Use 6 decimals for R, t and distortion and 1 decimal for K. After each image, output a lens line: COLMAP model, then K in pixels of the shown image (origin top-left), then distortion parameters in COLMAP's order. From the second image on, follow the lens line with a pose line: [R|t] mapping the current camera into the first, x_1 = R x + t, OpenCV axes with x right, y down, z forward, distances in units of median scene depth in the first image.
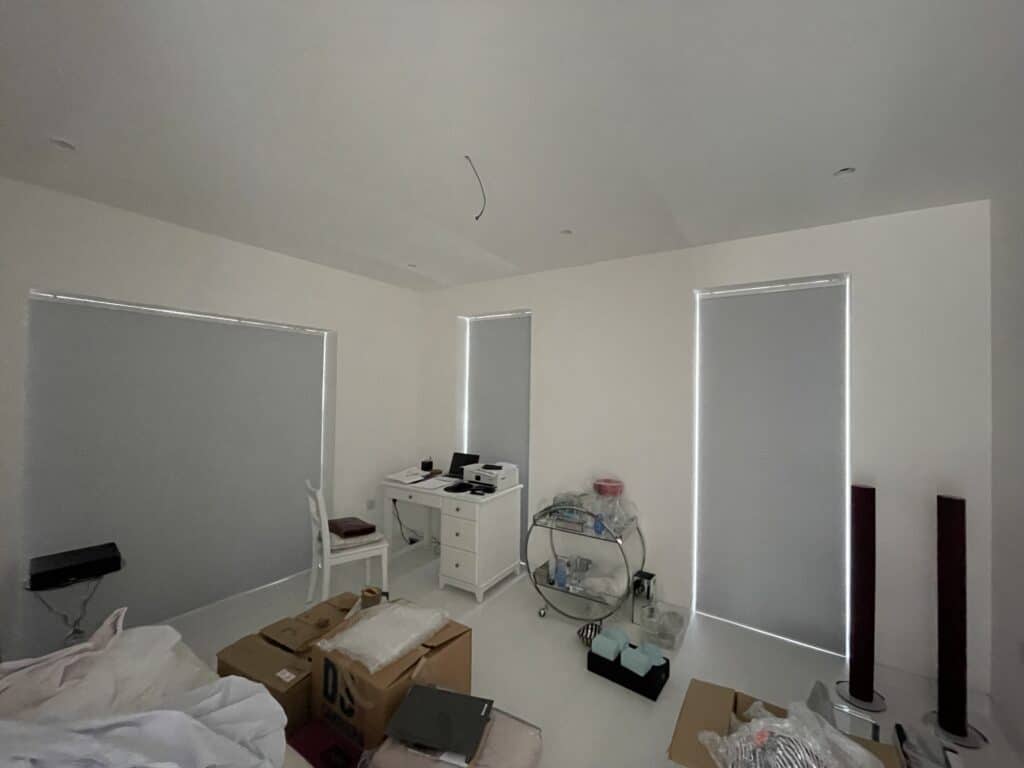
lens RADIAL K [[412.1, 0, 513.9], [0, 412.1, 382.9], [0, 0, 1]] dist [-0.001108, 0.000170]
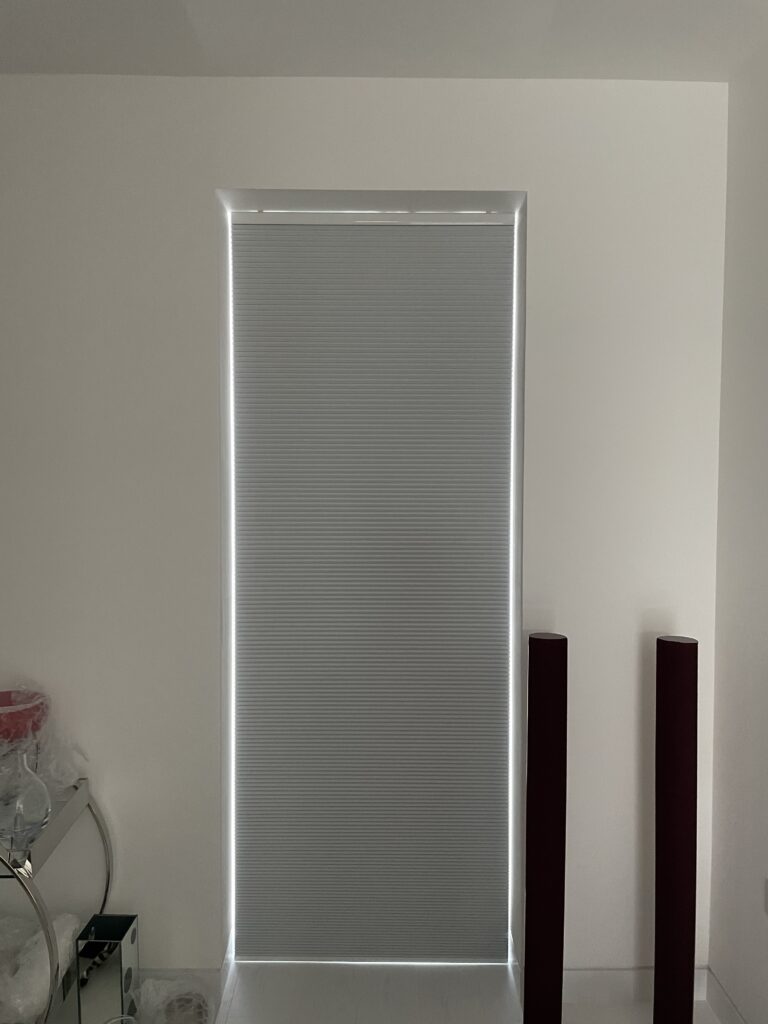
lens RADIAL K [[765.6, 0, 383.7], [0, 765.6, 511.9], [0, 0, 1]] dist [0.022946, -0.024673]
pose [[0.830046, -0.039040, 0.556326, 0.145398], [0.001826, 0.997732, 0.067291, 0.033264], [-0.557691, -0.054839, 0.828235, 0.282300]]
